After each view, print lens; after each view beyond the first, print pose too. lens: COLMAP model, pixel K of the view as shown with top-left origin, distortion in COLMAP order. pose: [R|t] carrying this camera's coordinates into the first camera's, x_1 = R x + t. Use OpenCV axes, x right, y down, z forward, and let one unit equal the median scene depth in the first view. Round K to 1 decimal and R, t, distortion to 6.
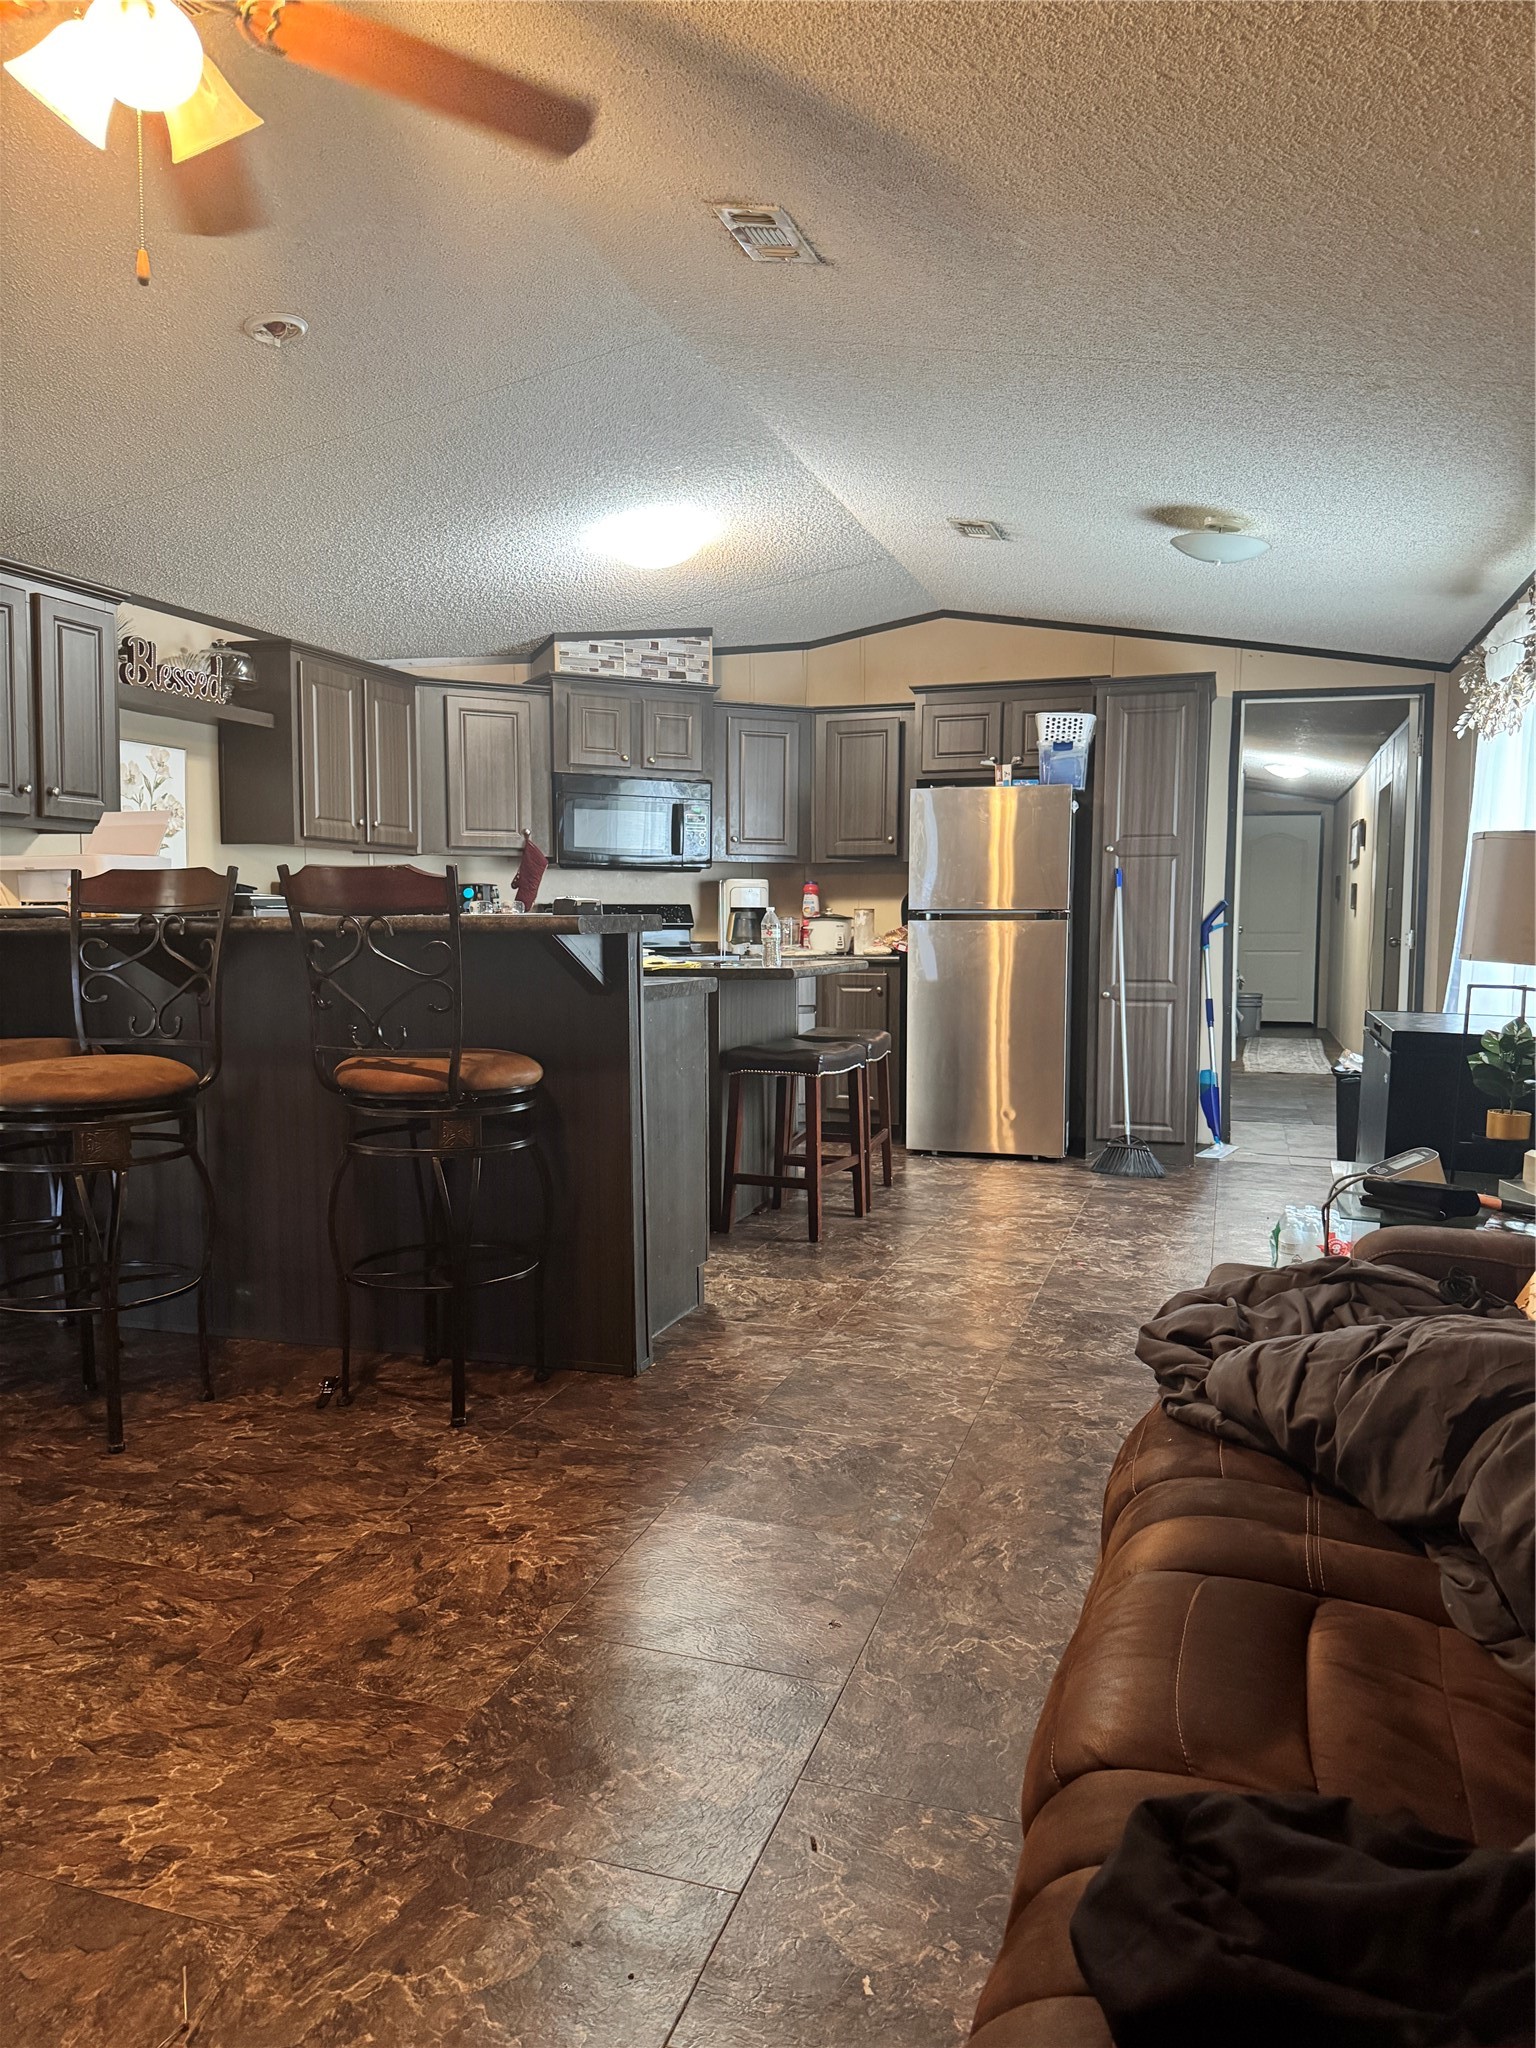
lens RADIAL K [[1420.3, 0, 768.0], [0, 1420.3, 1024.0], [0, 0, 1]] dist [-0.001309, -0.005713]
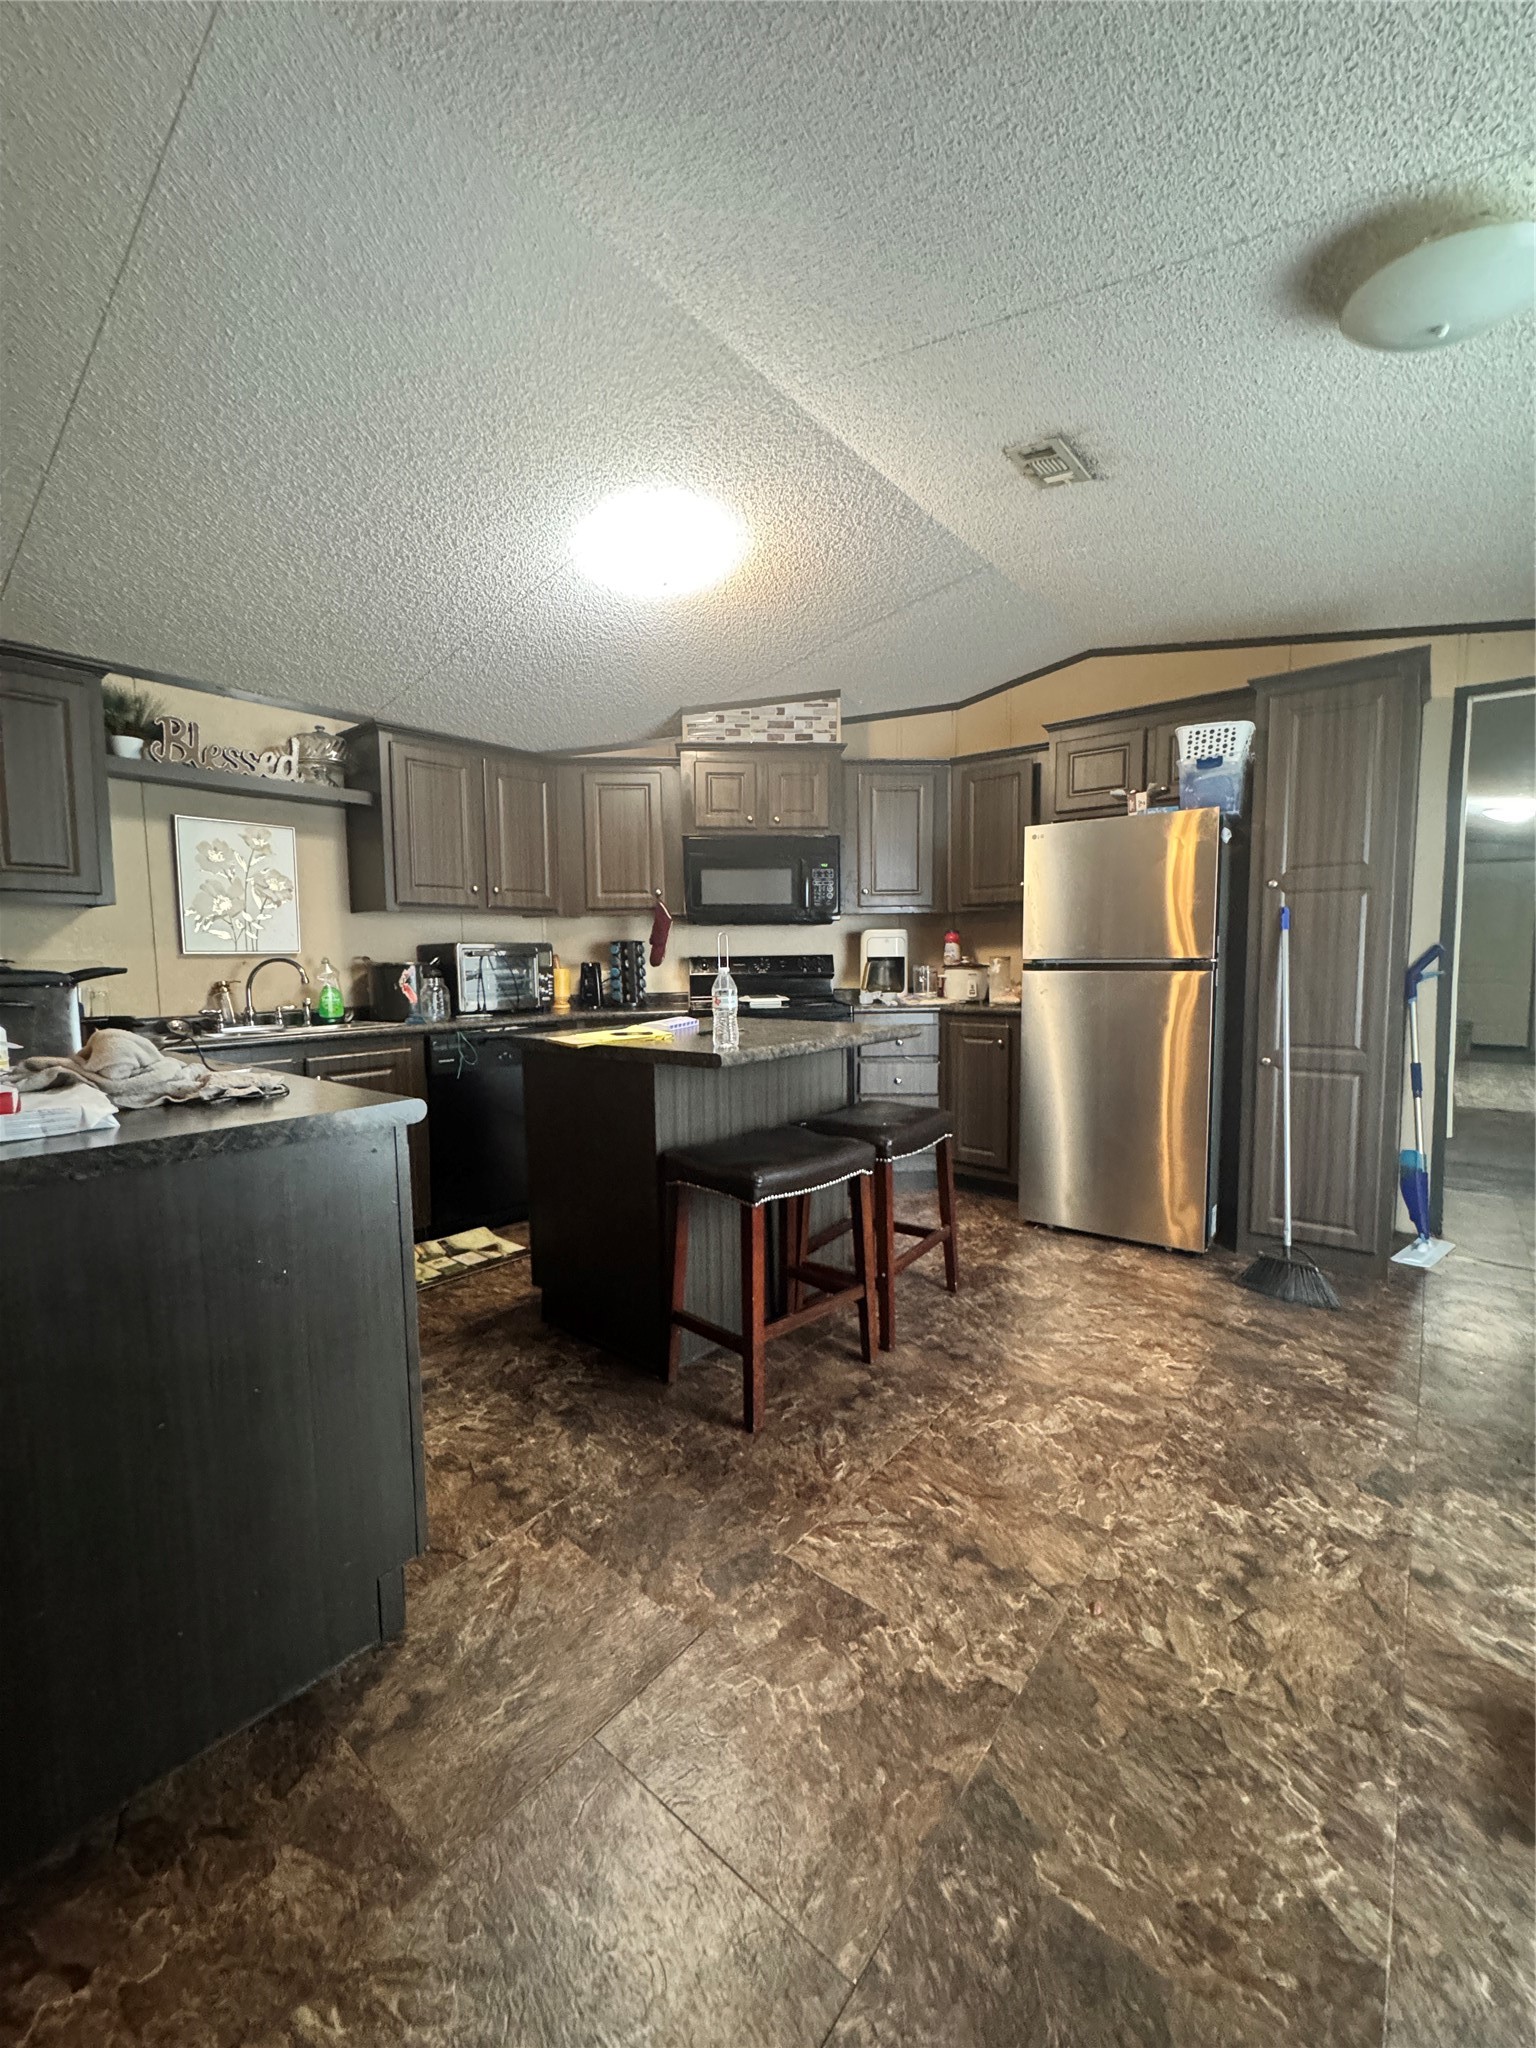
lens RADIAL K [[771.2, 0, 852.8], [0, 771.2, 1013.7], [0, 0, 1]] dist [0.000244, -0.000015]
pose [[0.941173, 0.004607, -0.337894, 0.162697], [-0.006148, 0.999975, -0.003489, -0.044842], [0.337869, 0.005361, 0.941178, 0.497891]]
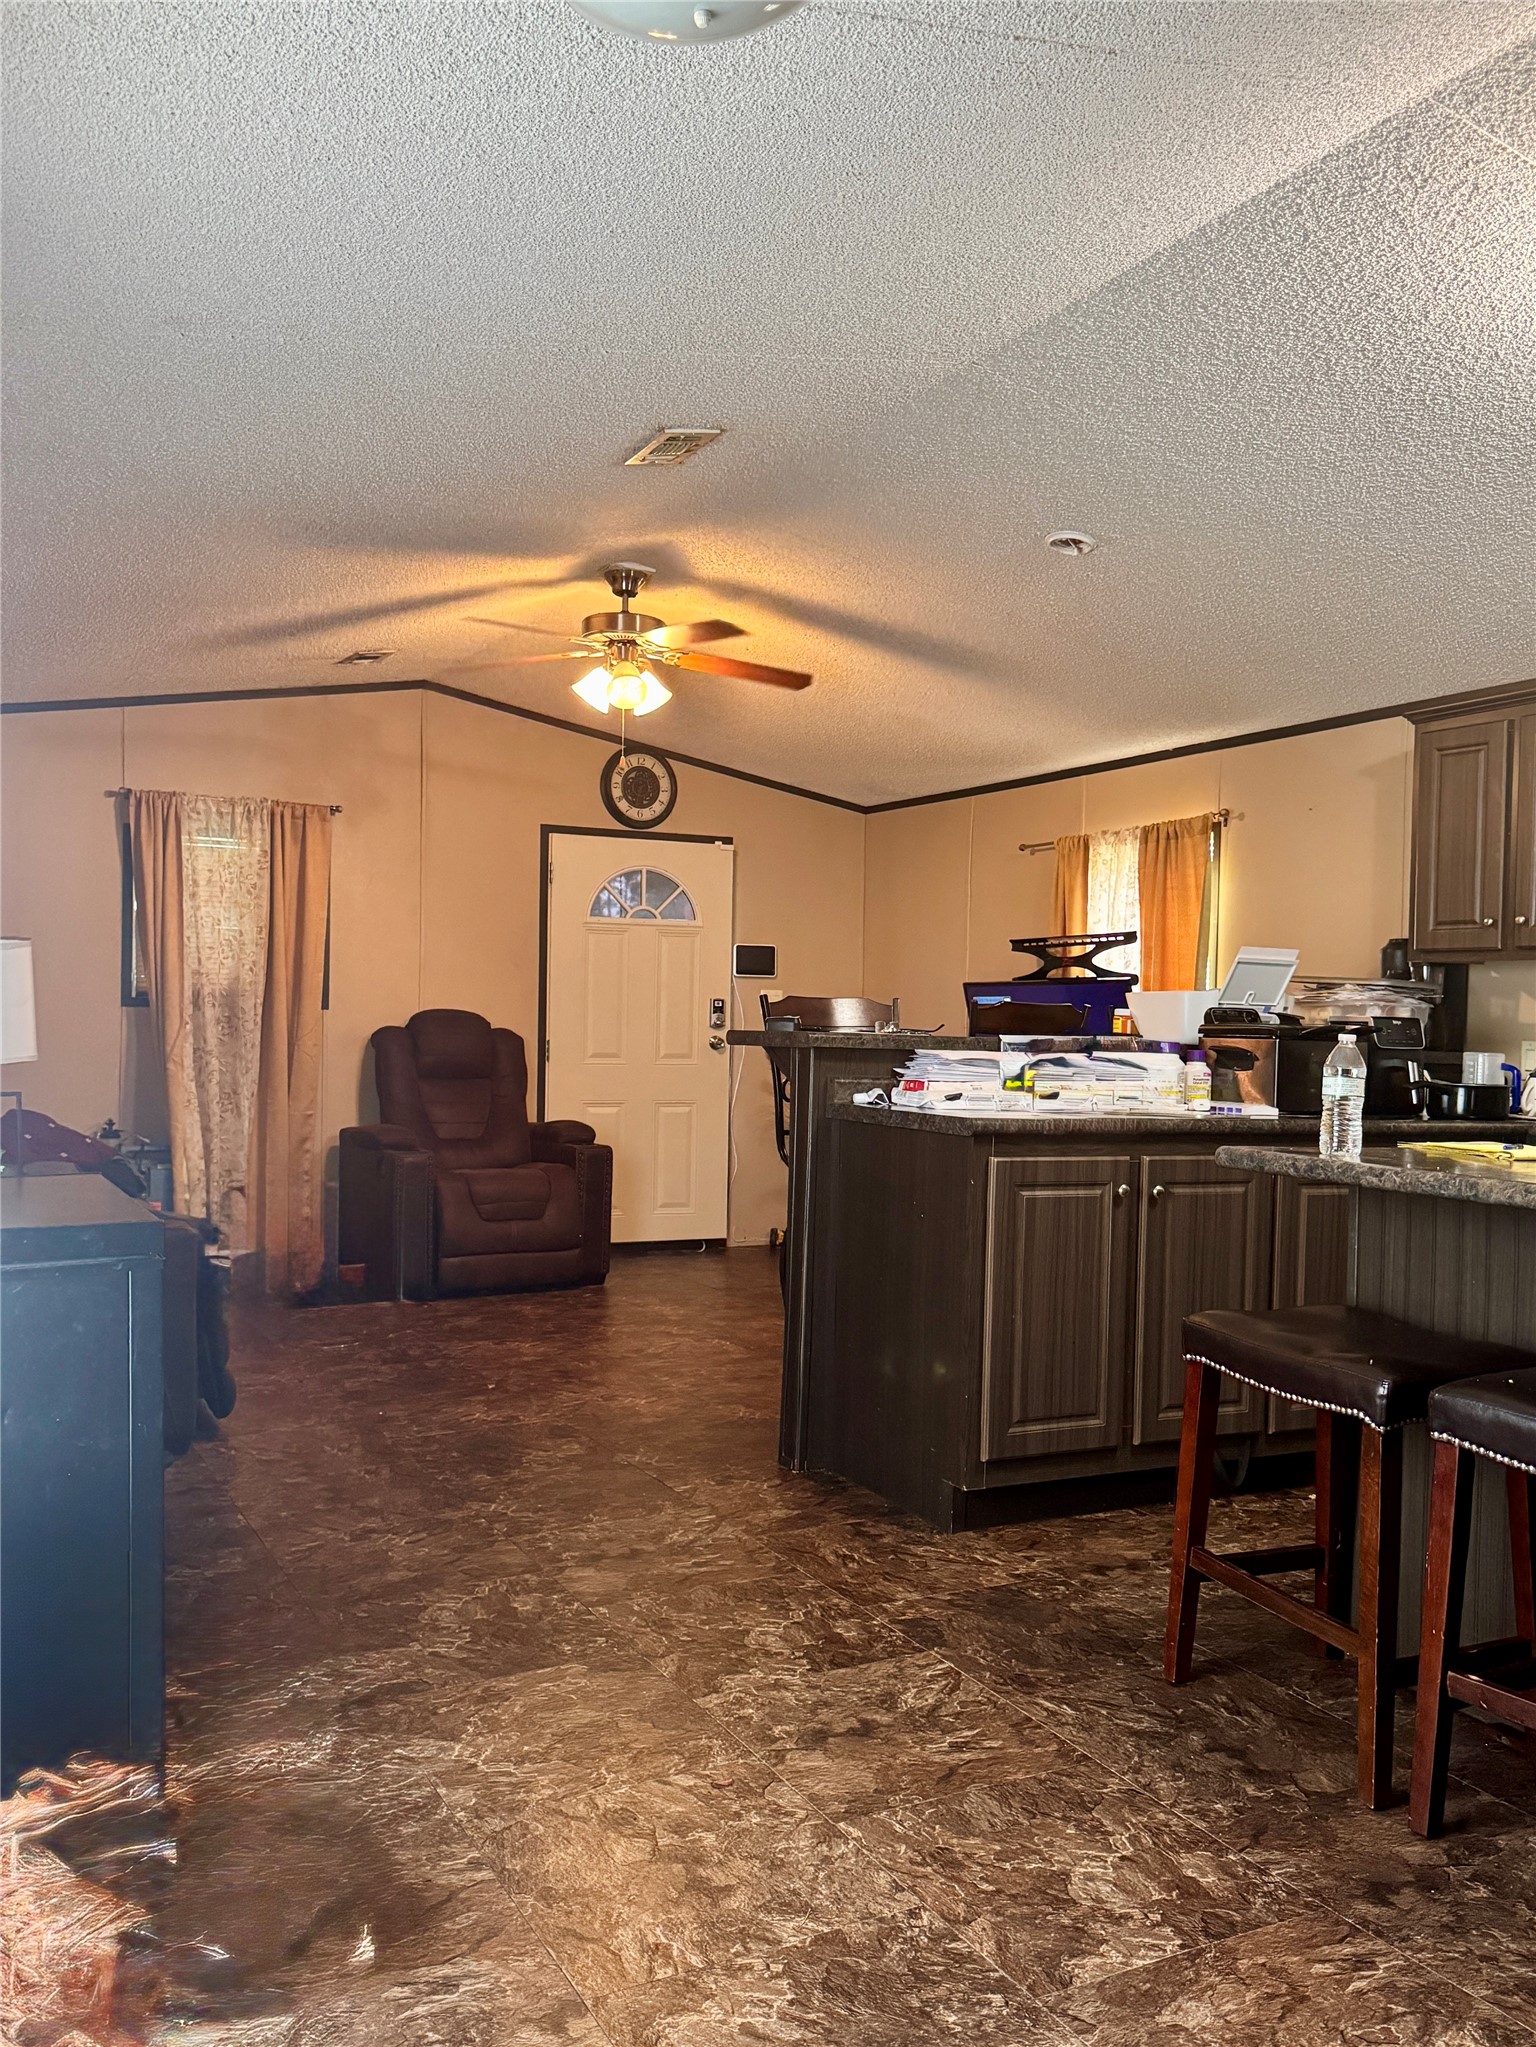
lens RADIAL K [[1419.6, 0, 768.0], [0, 1419.6, 1023.5], [0, 0, 1]] dist [-0.001309, -0.005713]
pose [[-0.651719, -0.025864, -0.758019, 0.417580], [-0.097639, 0.993963, 0.050032, -0.078571], [0.752149, 0.106619, -0.650311, 0.935678]]
